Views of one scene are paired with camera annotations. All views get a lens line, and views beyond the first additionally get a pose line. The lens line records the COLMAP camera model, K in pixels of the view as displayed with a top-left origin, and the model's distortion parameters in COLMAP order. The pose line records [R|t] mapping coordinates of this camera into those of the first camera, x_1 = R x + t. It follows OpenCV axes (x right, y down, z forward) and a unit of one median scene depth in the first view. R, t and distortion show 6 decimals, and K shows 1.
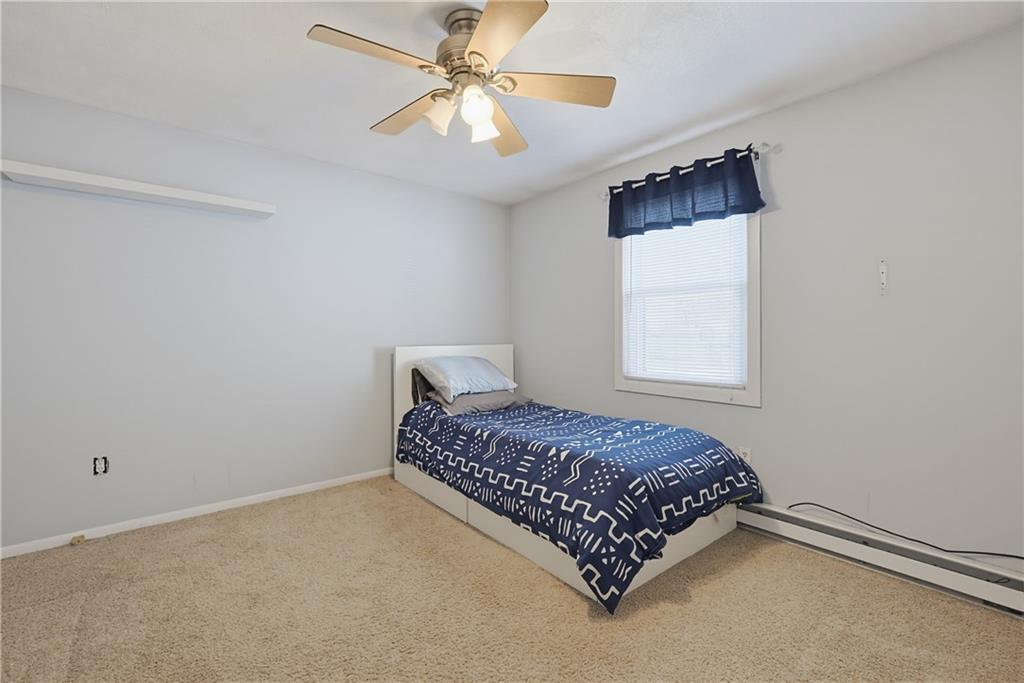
lens RADIAL K [[438.7, 0, 517.9], [0, 438.7, 339.3], [0, 0, 1]] dist [0.002789, 0.000274]
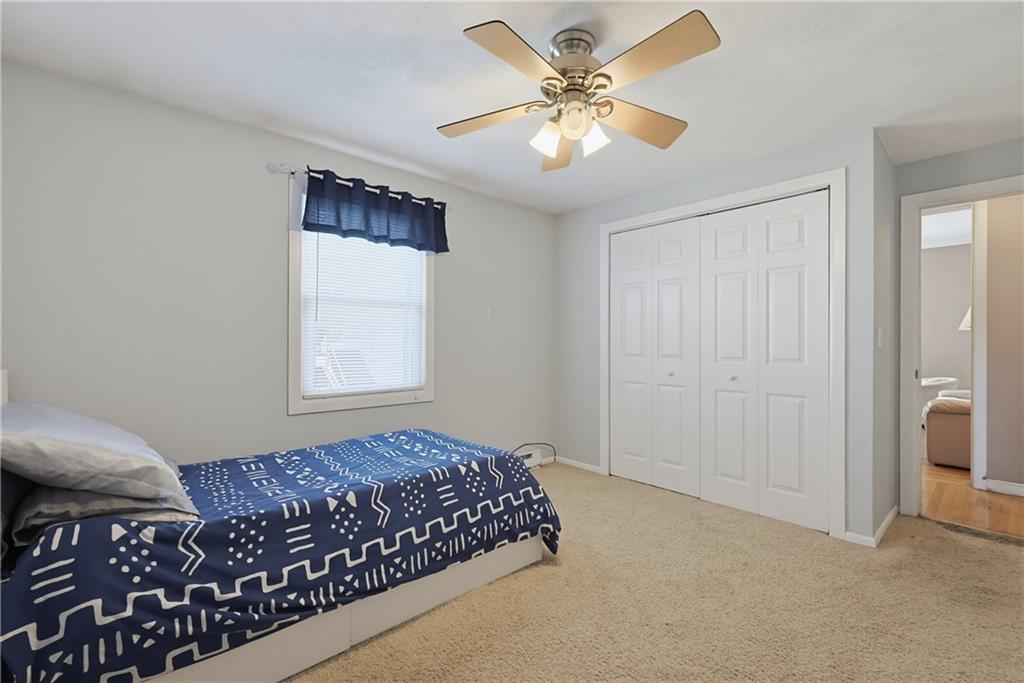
lens RADIAL K [[446.9, 0, 511.7], [0, 446.9, 346.0], [0, 0, 1]] dist [0.000297, 0.000150]
pose [[-0.042812, -0.005030, 0.999071, -0.797095], [0.013010, 0.999900, 0.005592, -0.014951], [-0.998998, 0.013237, -0.042742, 0.825174]]
